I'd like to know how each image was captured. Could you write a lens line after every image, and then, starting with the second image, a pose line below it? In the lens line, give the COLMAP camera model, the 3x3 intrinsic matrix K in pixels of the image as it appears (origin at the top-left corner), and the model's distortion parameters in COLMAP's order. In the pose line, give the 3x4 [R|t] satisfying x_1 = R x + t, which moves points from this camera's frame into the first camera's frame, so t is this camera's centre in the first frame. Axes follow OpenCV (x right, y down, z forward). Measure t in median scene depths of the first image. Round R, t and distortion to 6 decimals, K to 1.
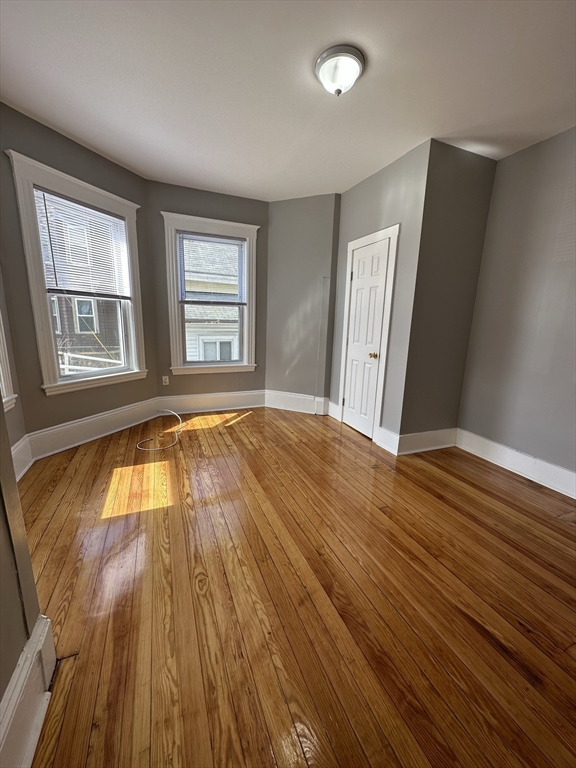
lens RADIAL K [[304.8, 0, 287.4], [0, 304.8, 384.2], [0, 0, 1]] dist [-0.003600, 0.000200]
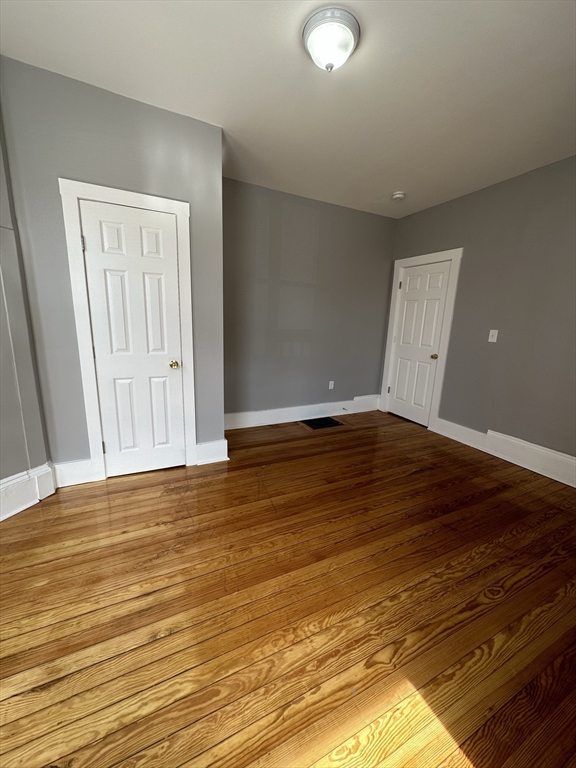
lens RADIAL K [[304.8, 0, 287.4], [0, 304.8, 384.2], [0, 0, 1]] dist [-0.003600, 0.000200]
pose [[-0.060139, -0.243598, 0.968010, -0.501070], [0.167596, 0.953534, 0.250367, -0.193884], [-0.984020, 0.177291, -0.016518, 0.737407]]
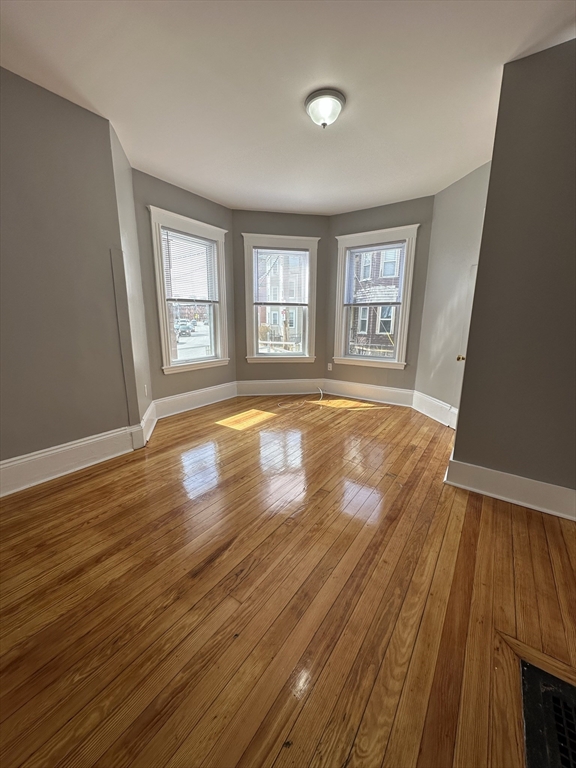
lens RADIAL K [[304.8, 0, 287.4], [0, 304.8, 384.2], [0, 0, 1]] dist [-0.003600, 0.000200]
pose [[0.535687, 0.156588, -0.829771, 0.712604], [-0.166560, 0.982944, 0.077965, -0.013663], [0.827827, 0.096442, 0.552631, 0.178838]]
